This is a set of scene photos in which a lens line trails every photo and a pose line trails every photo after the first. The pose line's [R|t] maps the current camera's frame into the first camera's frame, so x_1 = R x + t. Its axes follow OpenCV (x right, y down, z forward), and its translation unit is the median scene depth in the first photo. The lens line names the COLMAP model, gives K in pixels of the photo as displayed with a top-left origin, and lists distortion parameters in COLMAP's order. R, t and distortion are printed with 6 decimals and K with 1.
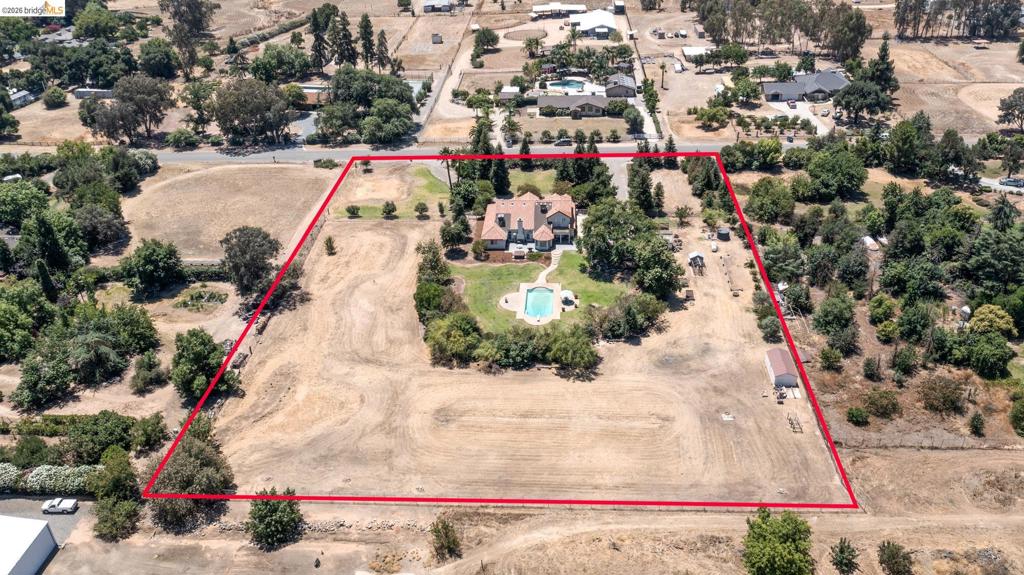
lens RADIAL K [[815.8, 0, 512.0], [0, 815.8, 287.5], [0, 0, 1]] dist [-0.015266, -0.001642]
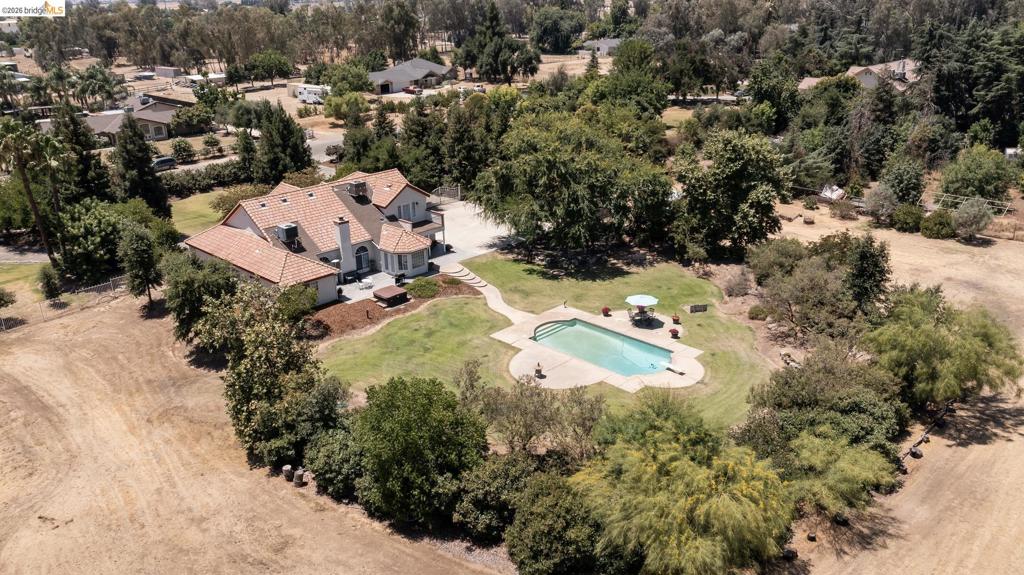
lens RADIAL K [[815.8, 0, 512.0], [0, 815.8, 287.5], [0, 0, 1]] dist [-0.015266, -0.001642]
pose [[0.670585, -0.255622, 0.696400, -0.220191], [0.381549, 0.923916, -0.028271, -0.010483], [-0.636189, 0.284669, 0.717097, 0.671085]]
